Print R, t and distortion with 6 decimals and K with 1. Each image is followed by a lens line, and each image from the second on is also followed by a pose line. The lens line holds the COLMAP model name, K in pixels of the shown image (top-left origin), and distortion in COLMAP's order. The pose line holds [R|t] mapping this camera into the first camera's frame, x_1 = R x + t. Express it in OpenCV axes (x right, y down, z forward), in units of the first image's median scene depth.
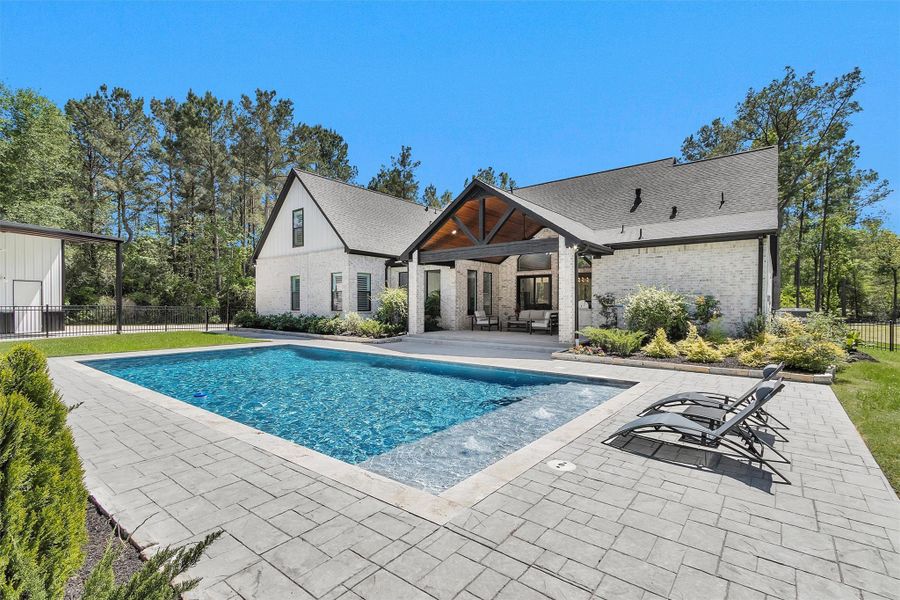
lens RADIAL K [[412.5, 0, 445.5], [0, 412.5, 311.4], [0, 0, 1]] dist [0.001085, 0.007204]
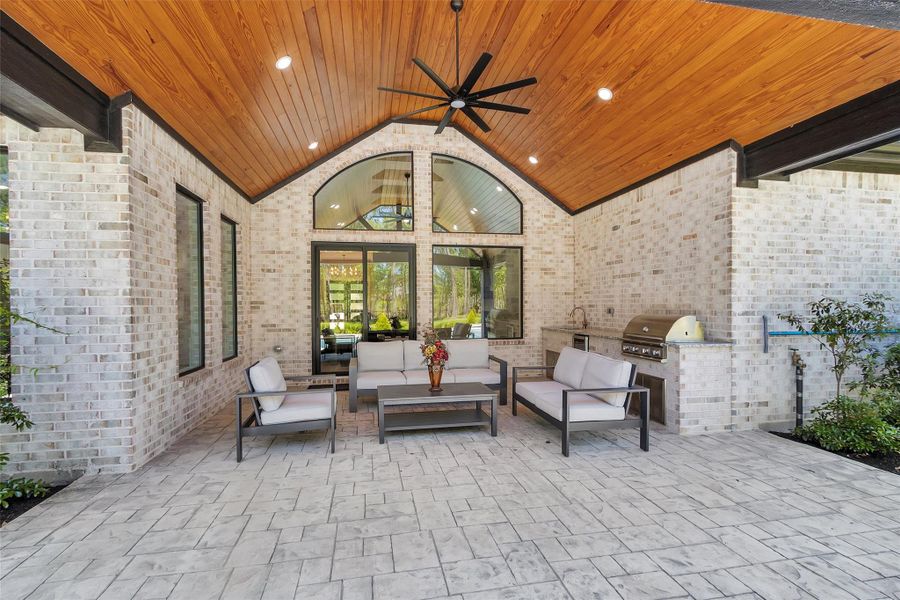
lens RADIAL K [[412.5, 0, 445.5], [0, 412.5, 311.4], [0, 0, 1]] dist [0.001085, 0.007204]
pose [[0.654563, -0.014719, 0.755864, -0.025243], [0.015874, 0.999858, 0.005724, -0.028314], [-0.755840, 0.008252, 0.654704, 0.753915]]
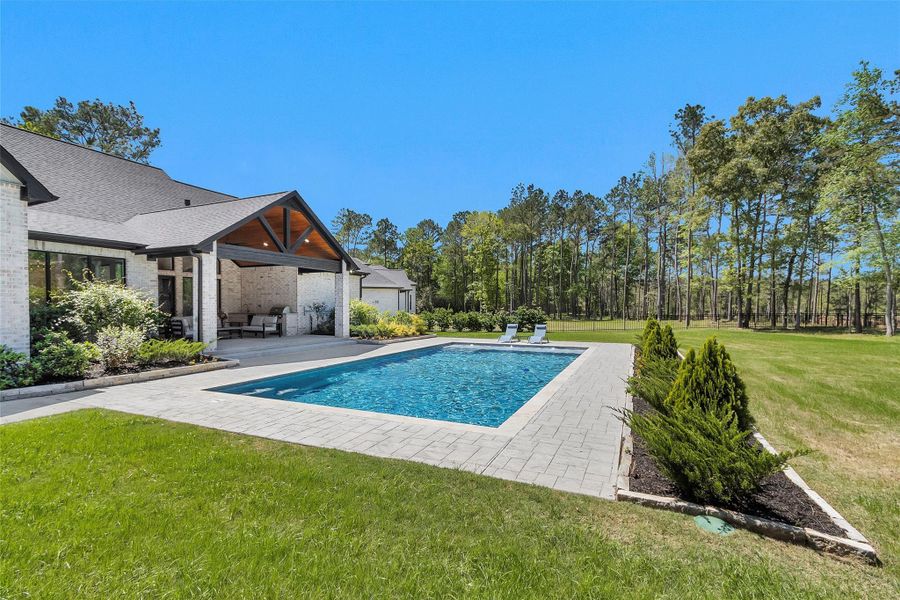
lens RADIAL K [[412.5, 0, 445.5], [0, 412.5, 311.4], [0, 0, 1]] dist [0.001085, 0.007204]
pose [[-0.246300, -0.013088, 0.969105, -0.794318], [0.014437, 0.999748, 0.017171, -0.021368], [-0.969086, 0.018220, -0.246049, 0.683995]]
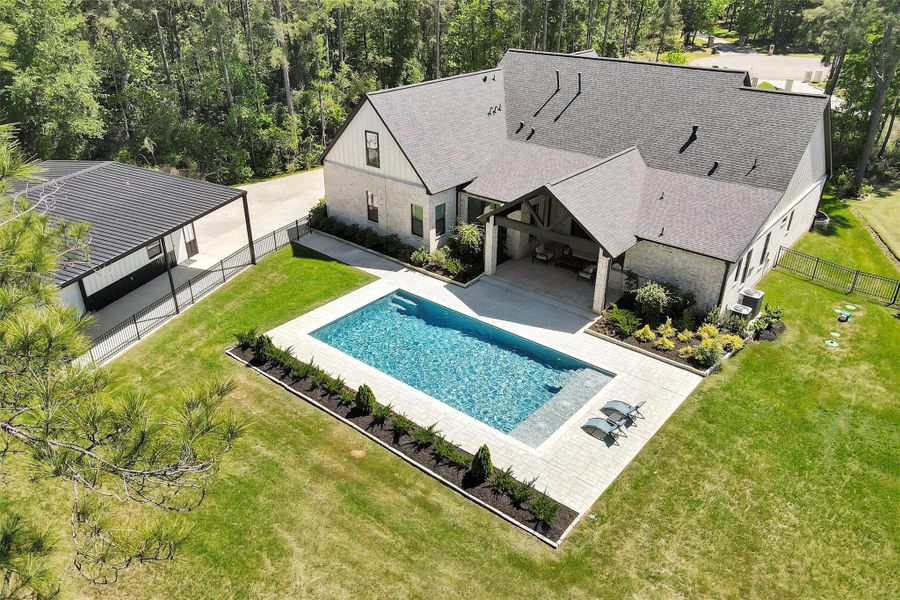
lens RADIAL K [[657.3, 0, 450.0], [0, 657.3, 300.0], [0, 0, 1]] dist [0.002817, 0.001068]
pose [[0.999786, 0.009137, -0.018550, -0.143887], [0.000296, 0.890661, 0.454668, -0.735131], [0.020676, -0.454576, 0.890468, -0.802214]]
